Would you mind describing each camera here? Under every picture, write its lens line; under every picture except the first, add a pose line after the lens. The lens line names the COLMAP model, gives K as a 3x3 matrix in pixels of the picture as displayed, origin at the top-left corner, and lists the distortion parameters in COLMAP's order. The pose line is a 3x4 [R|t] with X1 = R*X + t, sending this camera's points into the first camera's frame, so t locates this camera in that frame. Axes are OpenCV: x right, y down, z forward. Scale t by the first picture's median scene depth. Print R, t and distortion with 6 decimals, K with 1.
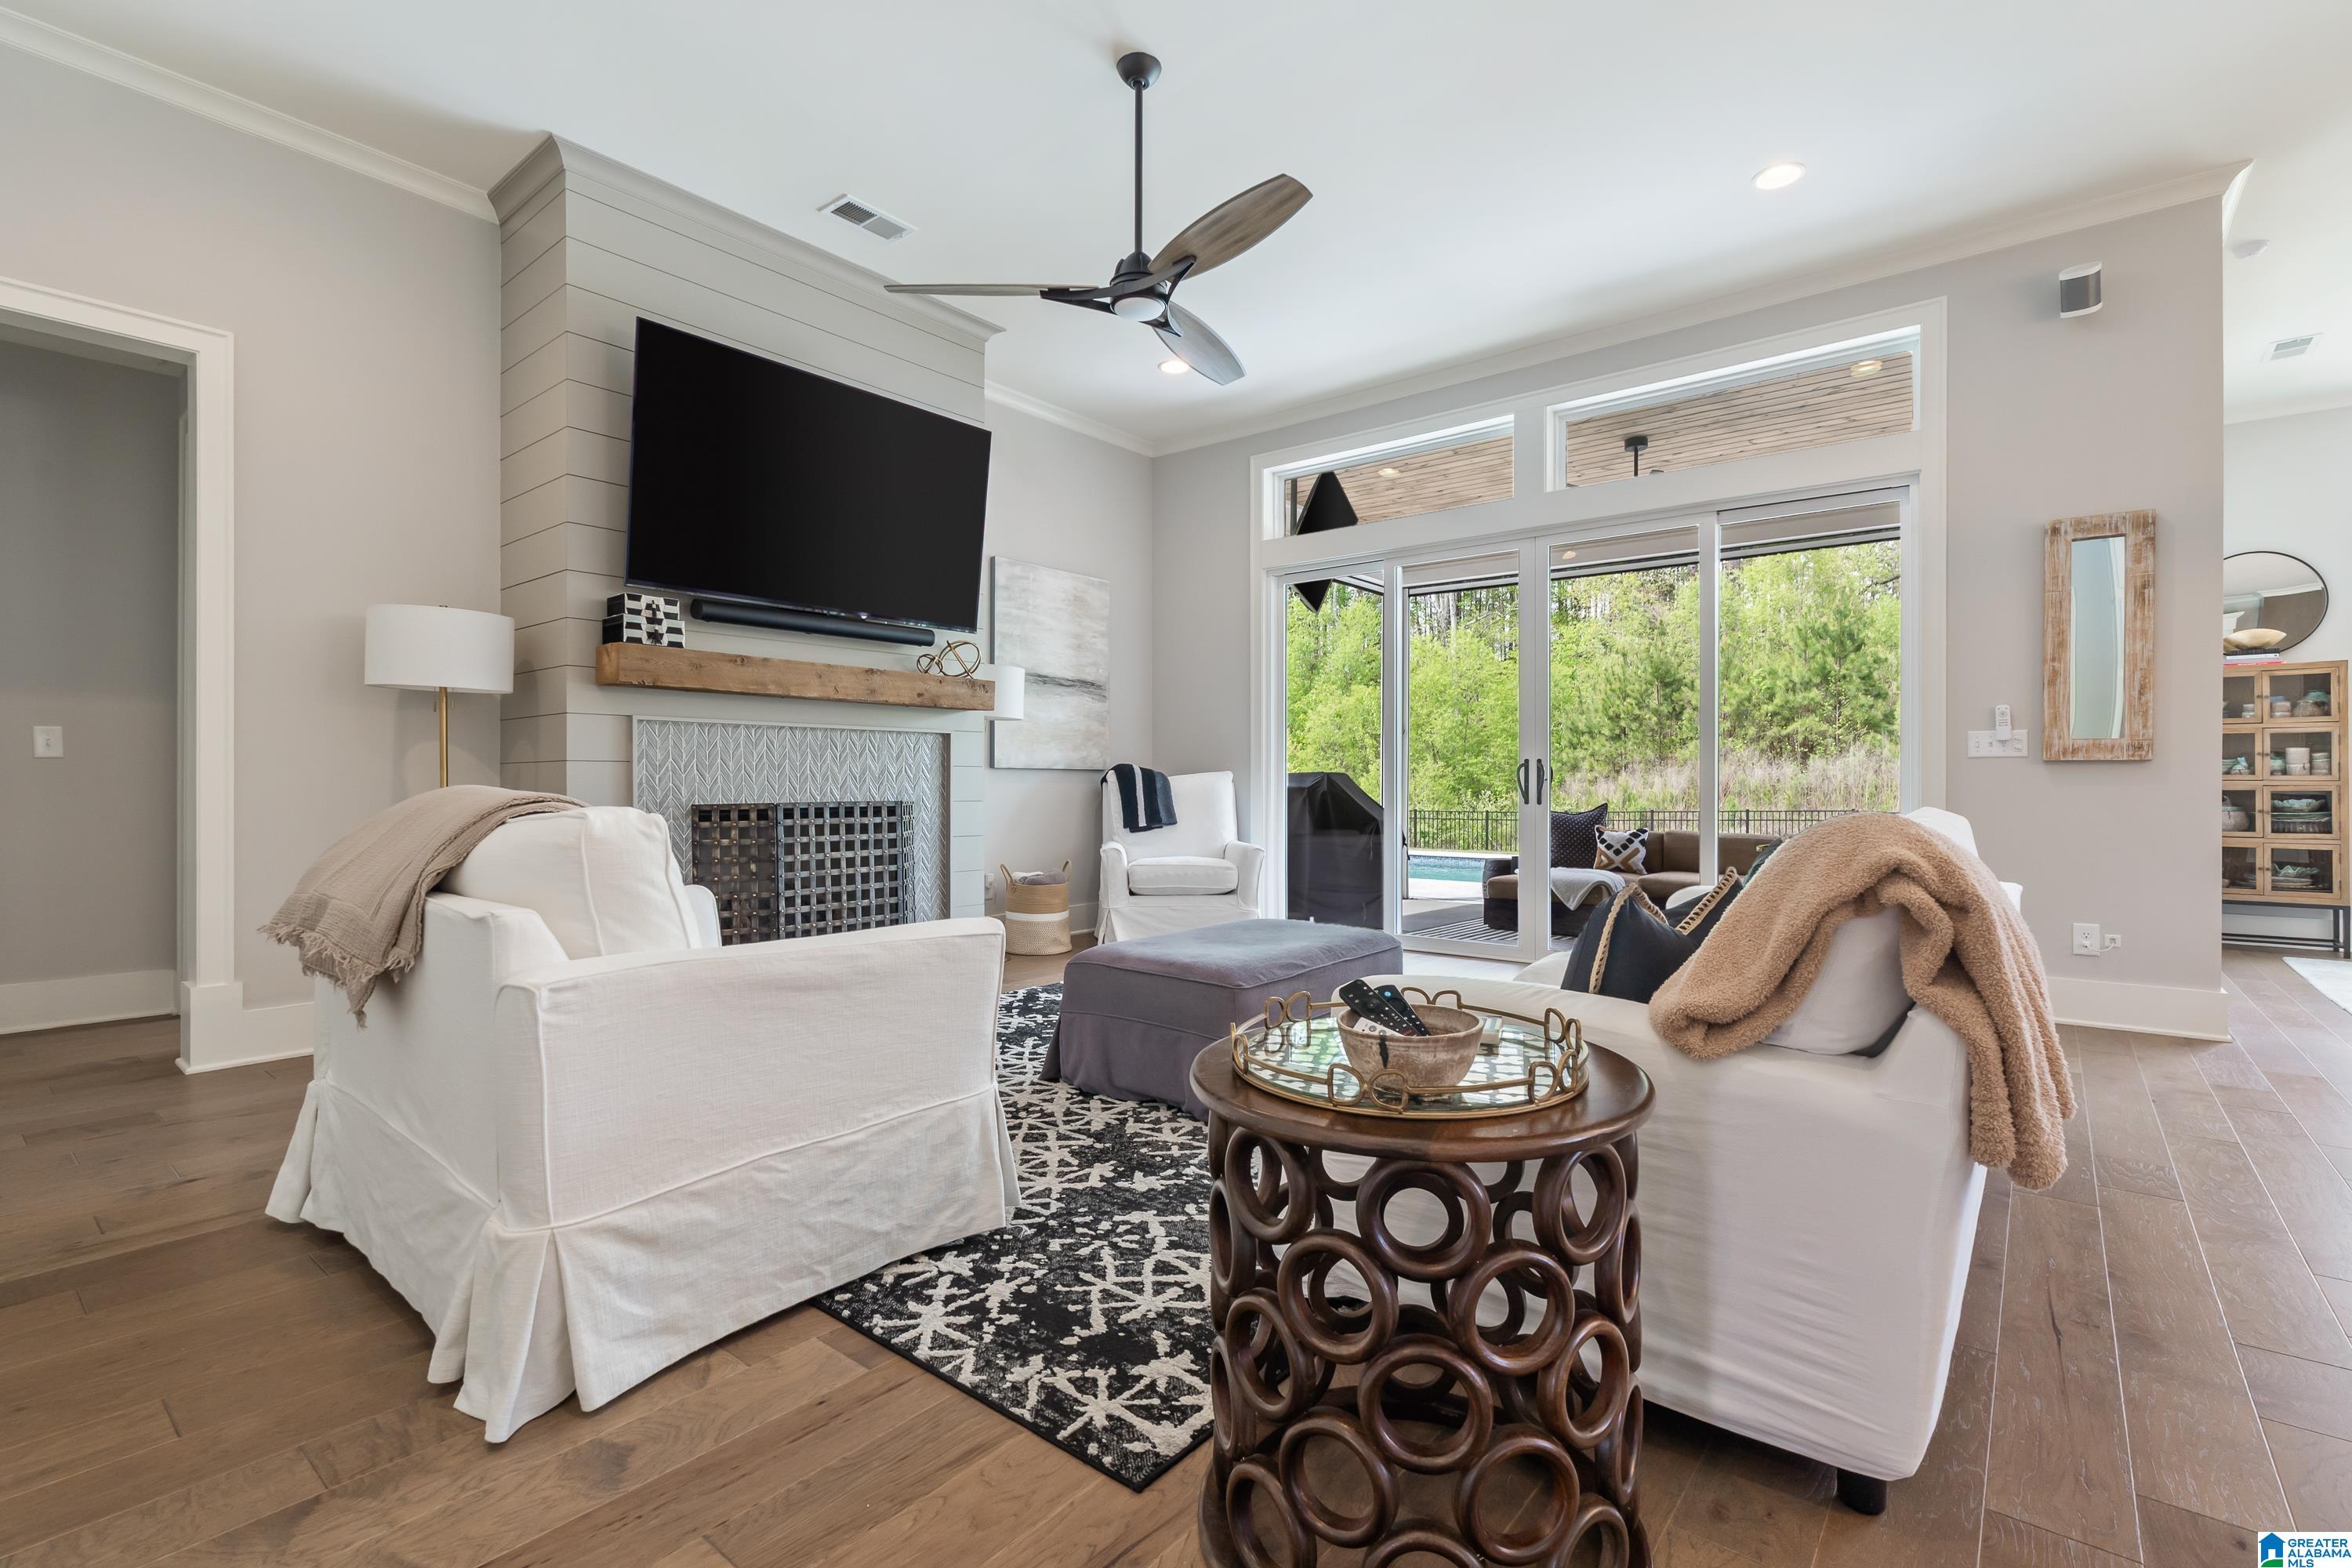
lens RADIAL K [[1083.9, 0, 1156.6], [0, 1083.9, 789.7], [0, 0, 1]] dist [-0.008760, 0.000761]
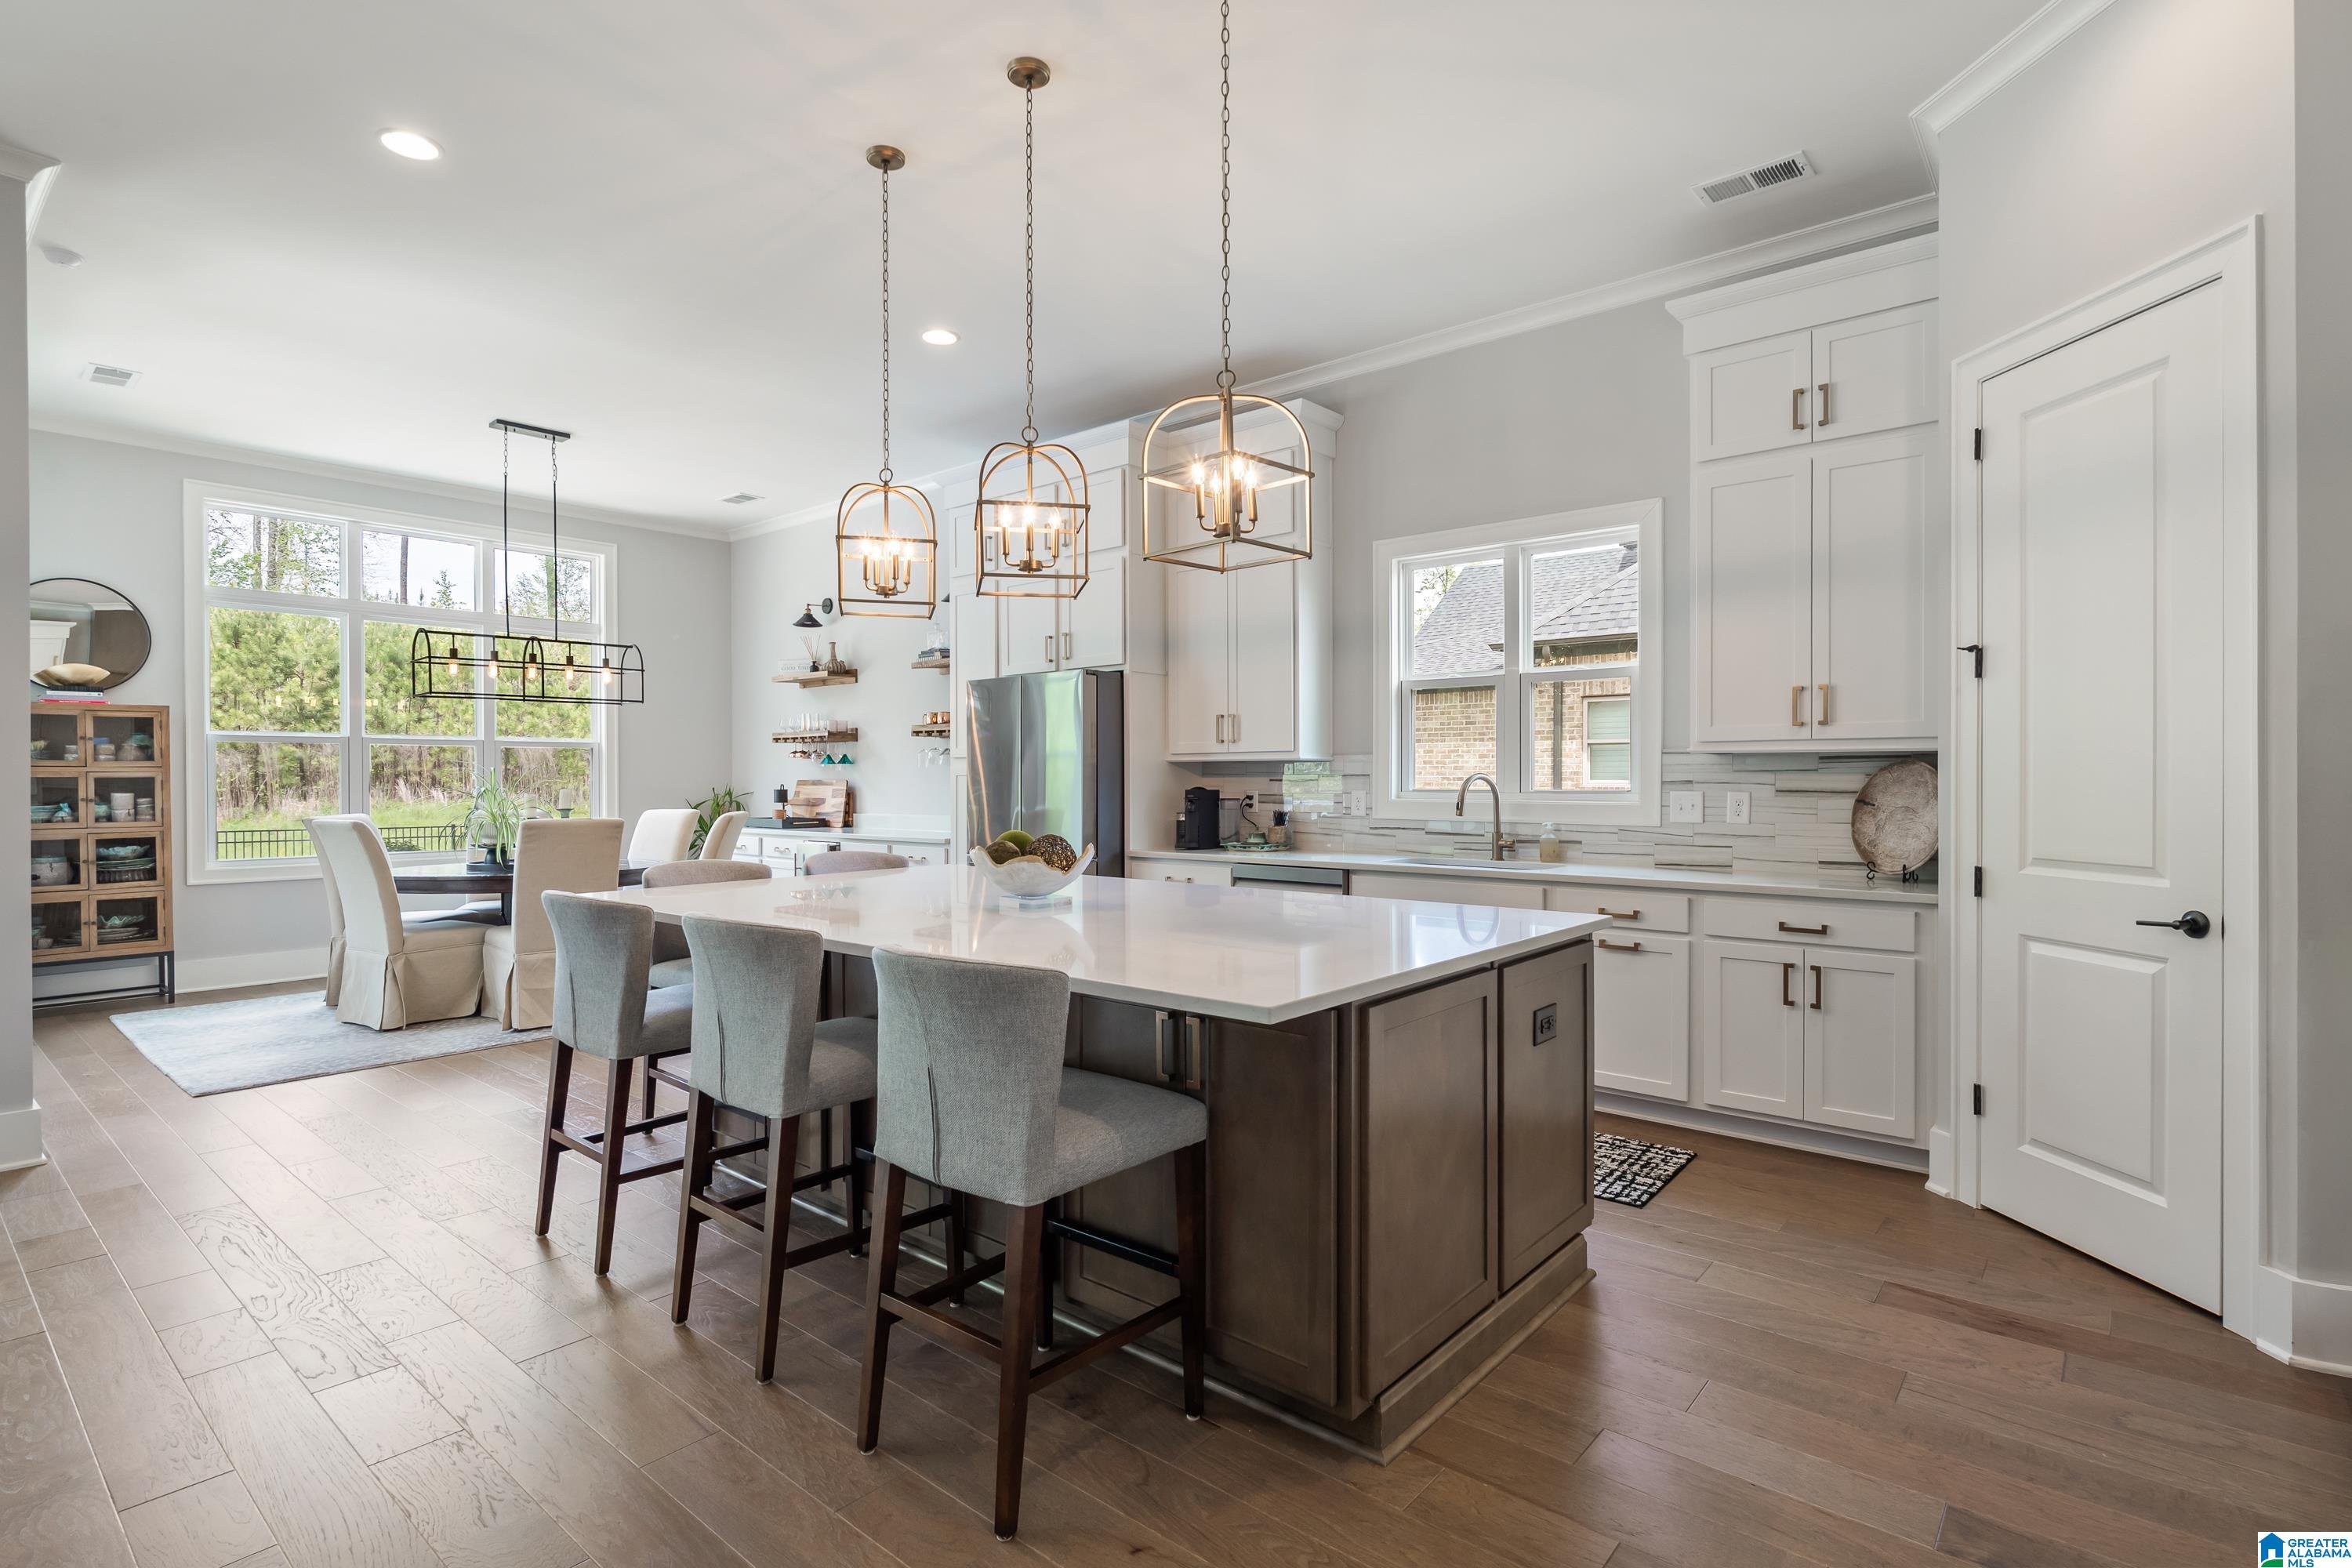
lens RADIAL K [[1140.4, 0, 1171.3], [0, 1140.4, 777.6], [0, 0, 1]] dist [0.001022, -0.000043]
pose [[0.018813, -0.002555, 0.999820, 0.066916], [0.007300, 0.999970, 0.002418, -0.050560], [-0.999796, 0.007253, 0.018831, 0.049320]]
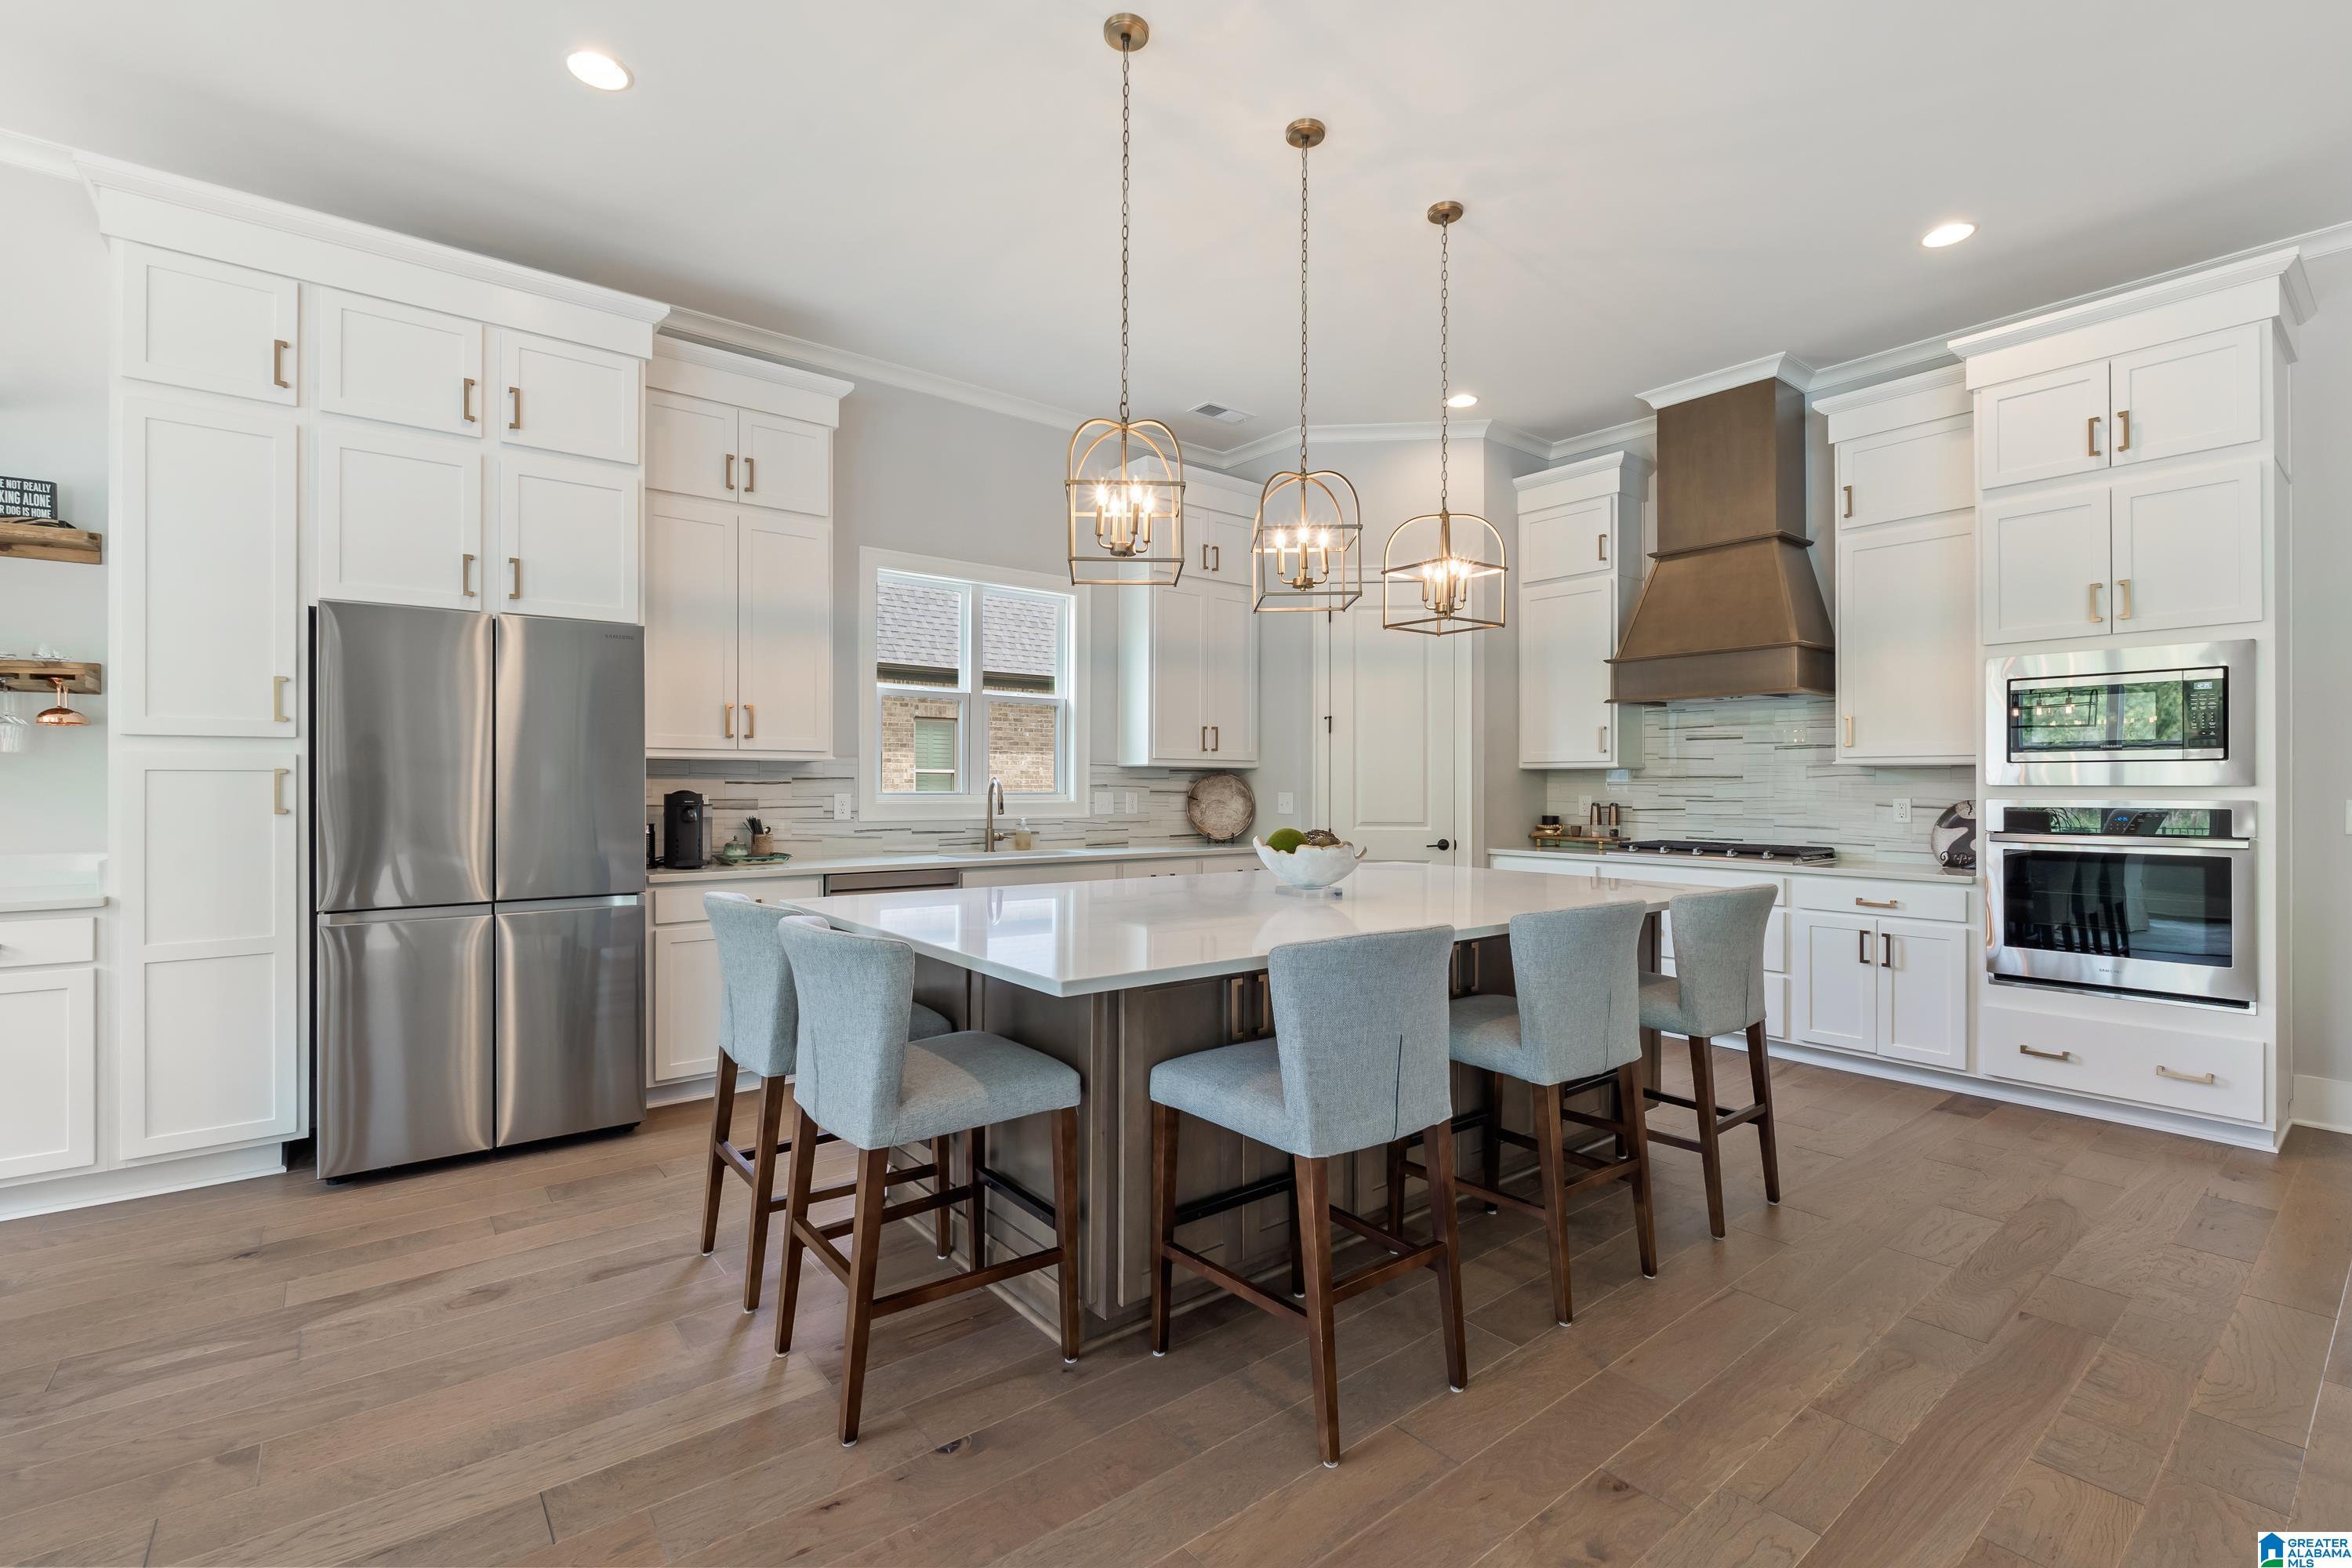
lens RADIAL K [[1038.9, 0, 1180.3], [0, 1038.9, 775.4], [0, 0, 1]] dist [-0.003415, 0.001093]
pose [[-0.980827, -0.004213, 0.194834, 0.566425], [-0.005534, 0.999965, -0.006237, -0.047238], [-0.194801, -0.007196, -0.980816, 0.670704]]
